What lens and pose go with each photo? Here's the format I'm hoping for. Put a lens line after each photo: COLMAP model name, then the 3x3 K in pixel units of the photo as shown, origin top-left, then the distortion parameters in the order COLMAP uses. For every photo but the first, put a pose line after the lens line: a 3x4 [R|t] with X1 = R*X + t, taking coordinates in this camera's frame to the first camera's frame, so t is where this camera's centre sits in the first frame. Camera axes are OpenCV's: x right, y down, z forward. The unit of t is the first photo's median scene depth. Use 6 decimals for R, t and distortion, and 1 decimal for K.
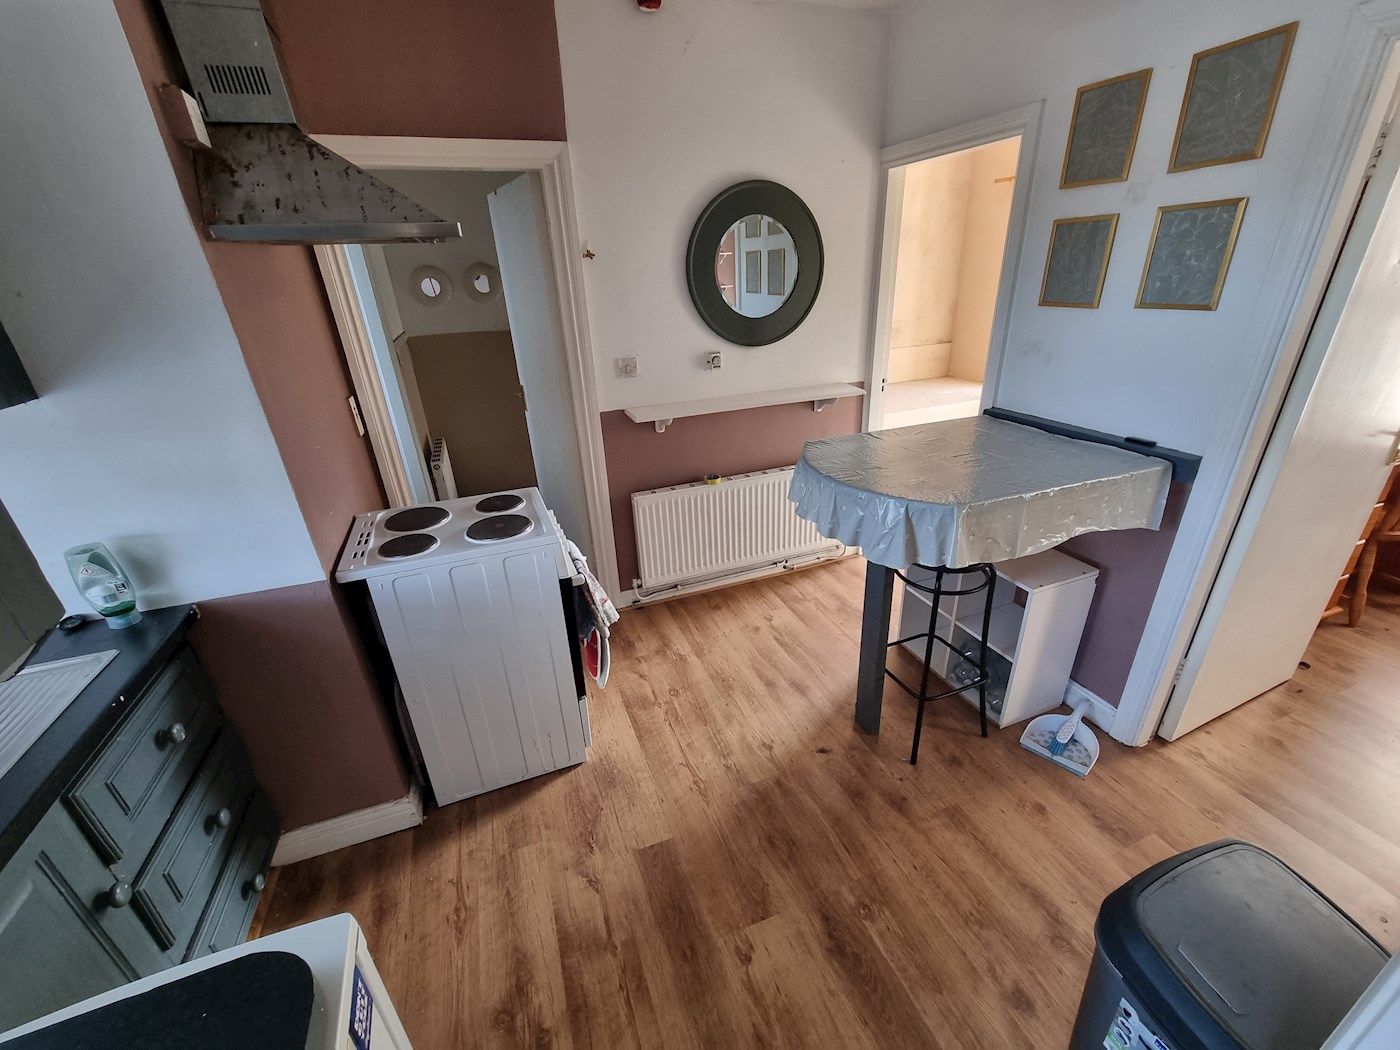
lens RADIAL K [[581.1, 0, 707.0], [0, 581.1, 540.2], [0, 0, 1]] dist [-0.002283, 0.000253]
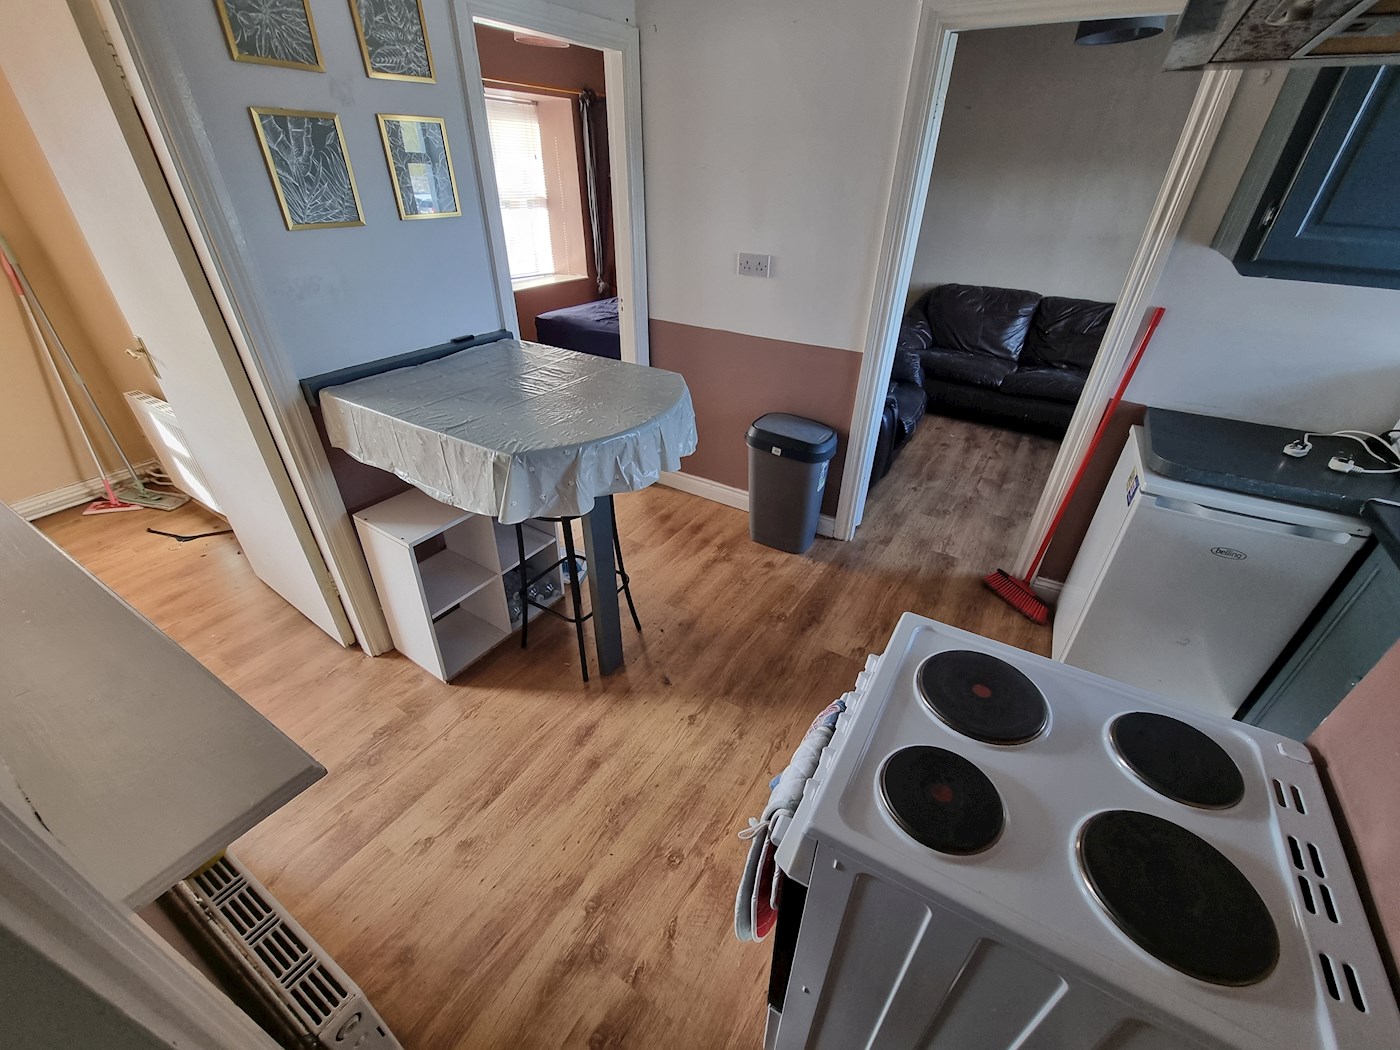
lens RADIAL K [[579.7, 0, 700.8], [0, 579.7, 541.9], [0, 0, 1]] dist [-0.001896, 0.000724]
pose [[-0.597427, -0.413634, 0.687014, -0.514877], [0.346662, 0.639312, 0.686371, -0.558961], [-0.723122, 0.648219, -0.238551, 1.236111]]
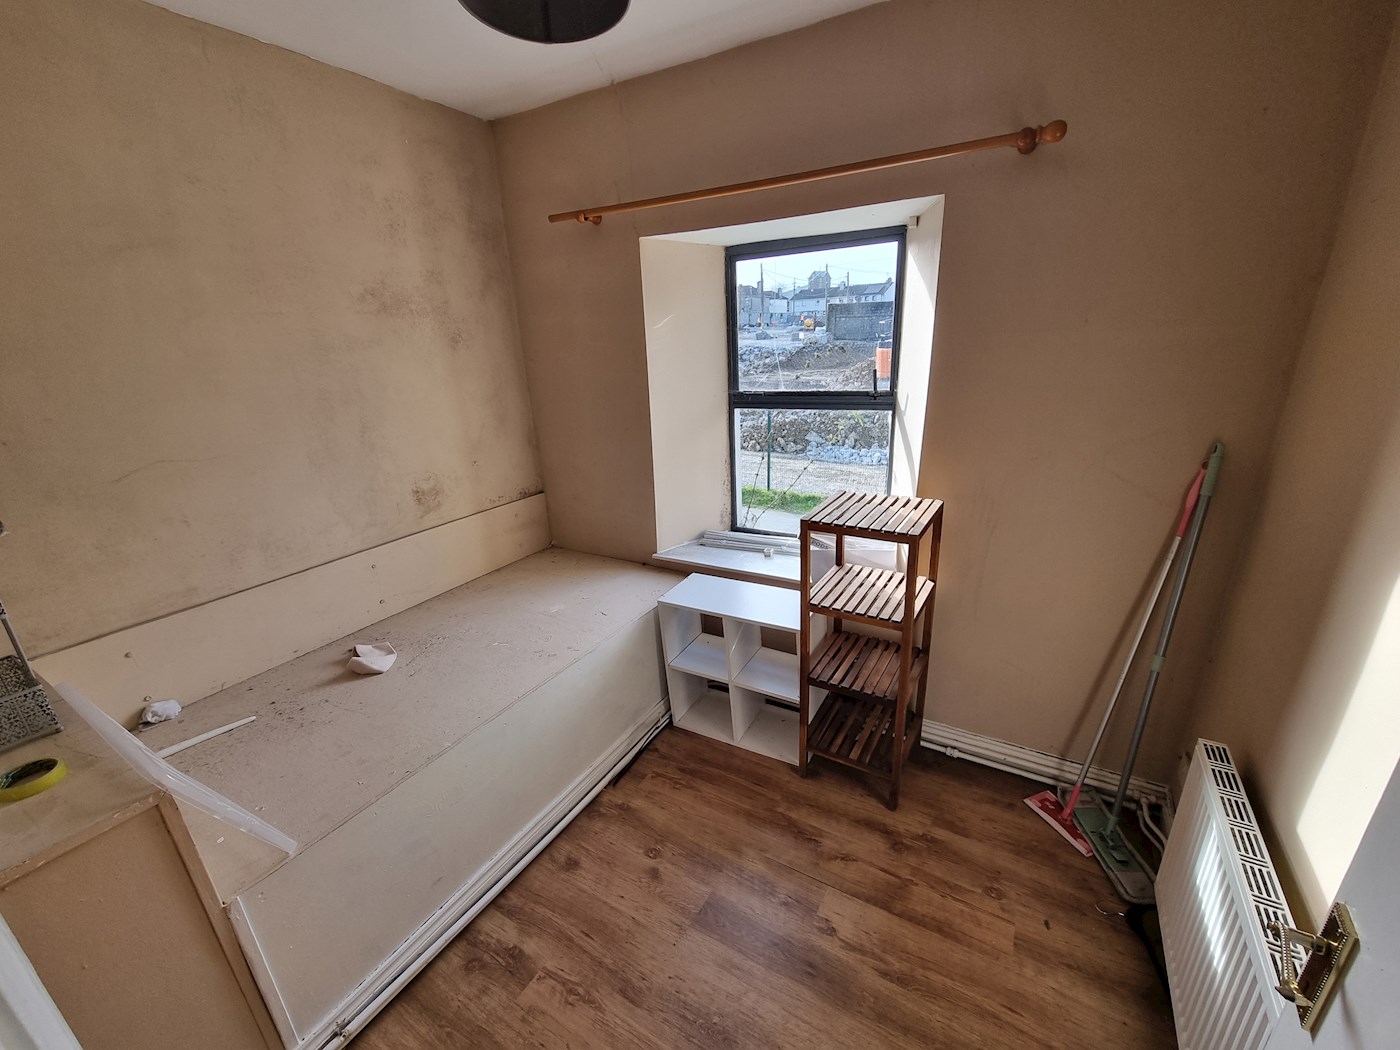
lens RADIAL K [[579.7, 0, 700.8], [0, 579.7, 541.9], [0, 0, 1]] dist [-0.001896, 0.000724]
pose [[0.791215, -0.192173, 0.580558, 0.614534], [0.256634, 0.966044, -0.029979, -0.718495], [-0.555083, 0.172711, 0.813667, 1.390693]]
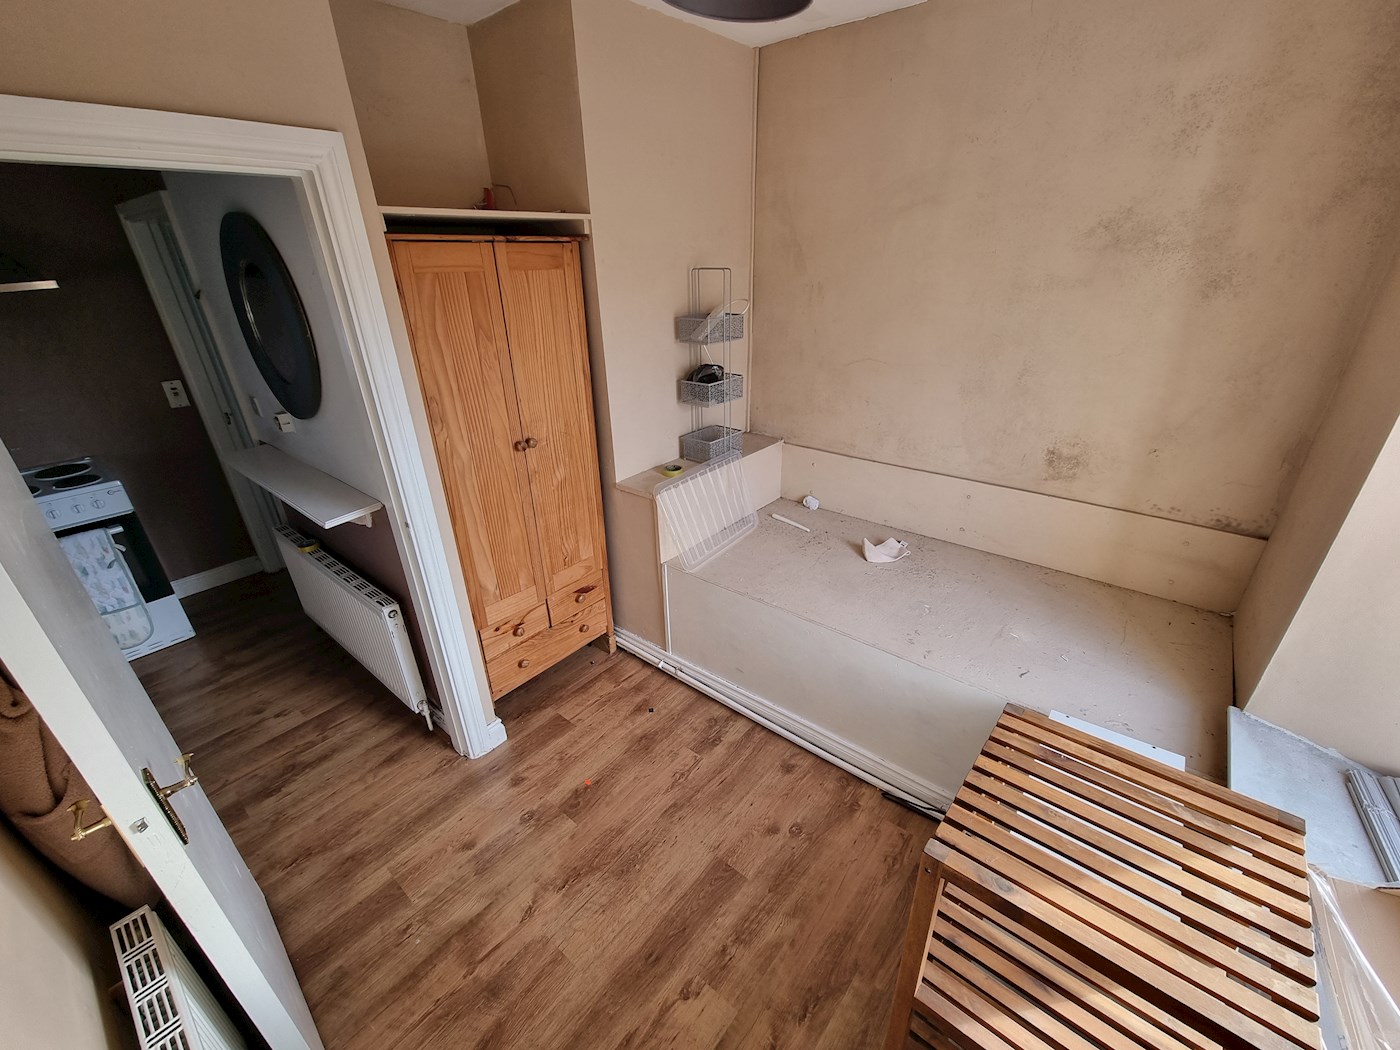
lens RADIAL K [[579.7, 0, 700.8], [0, 579.7, 541.9], [0, 0, 1]] dist [-0.001896, 0.000724]
pose [[0.485511, 0.416450, -0.768666, 1.614330], [-0.370228, 0.894457, 0.250755, -0.912140], [0.791966, 0.162837, 0.588450, 1.551003]]
